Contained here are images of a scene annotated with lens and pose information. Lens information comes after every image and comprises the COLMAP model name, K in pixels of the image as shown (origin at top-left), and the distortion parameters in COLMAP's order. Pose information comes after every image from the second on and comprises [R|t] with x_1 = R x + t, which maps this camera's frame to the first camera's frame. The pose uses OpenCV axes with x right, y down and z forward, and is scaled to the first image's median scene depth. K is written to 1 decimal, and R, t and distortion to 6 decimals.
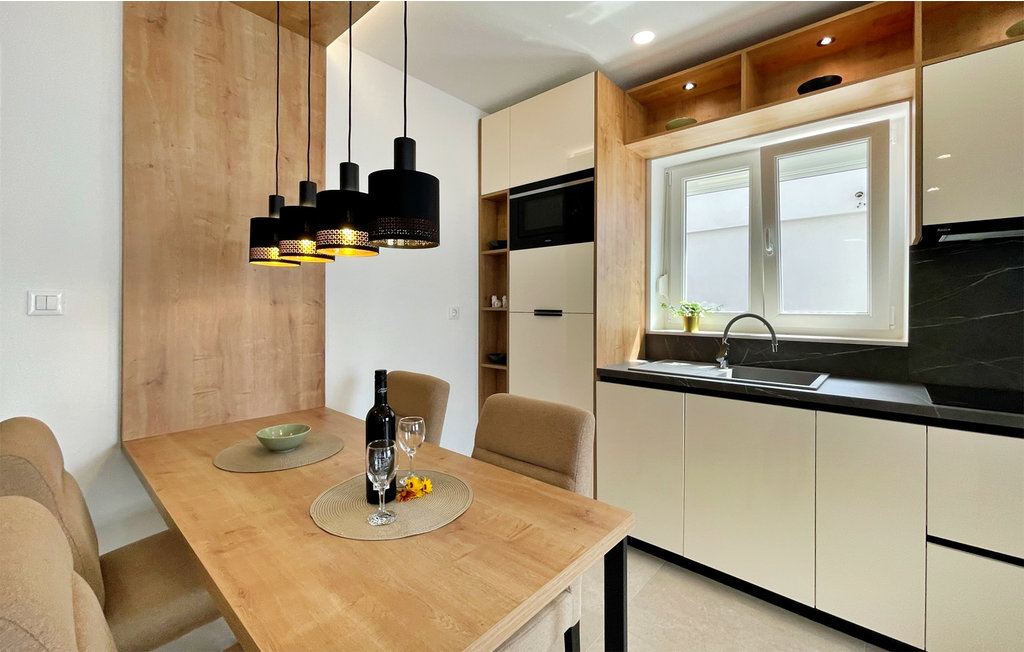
lens RADIAL K [[433.3, 0, 504.6], [0, 433.3, 309.1], [0, 0, 1]] dist [0.000692, -0.001331]
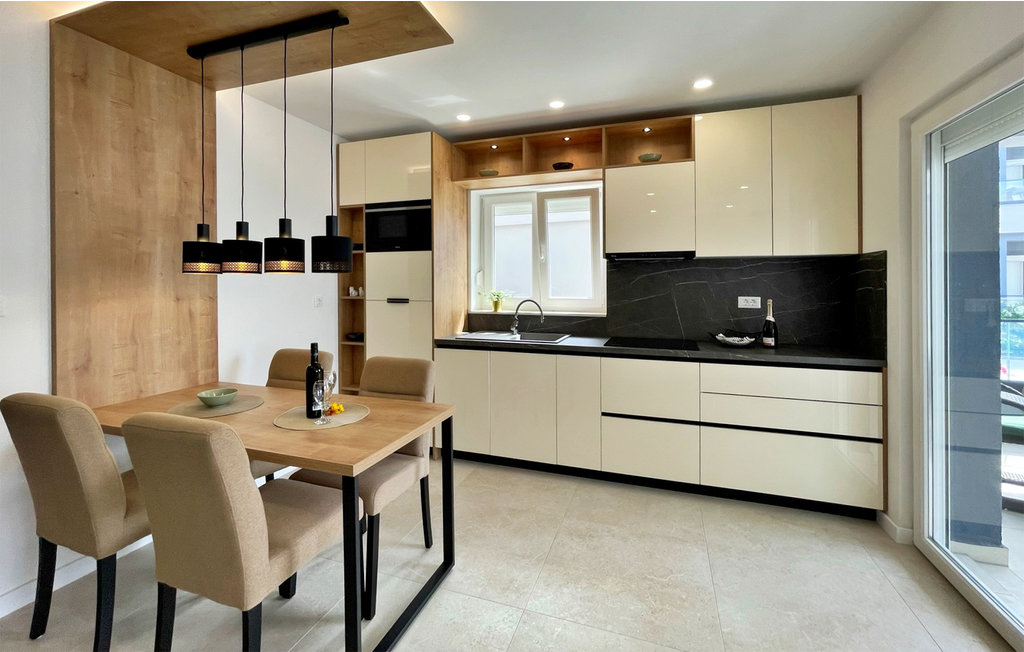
lens RADIAL K [[434.4, 0, 513.9], [0, 434.4, 286.9], [0, 0, 1]] dist [0.000404, -0.000199]
pose [[0.920436, -0.008642, 0.390798, -0.112613], [0.008613, 0.999961, 0.001827, -0.039246], [-0.390799, 0.001685, 0.920475, -0.456384]]
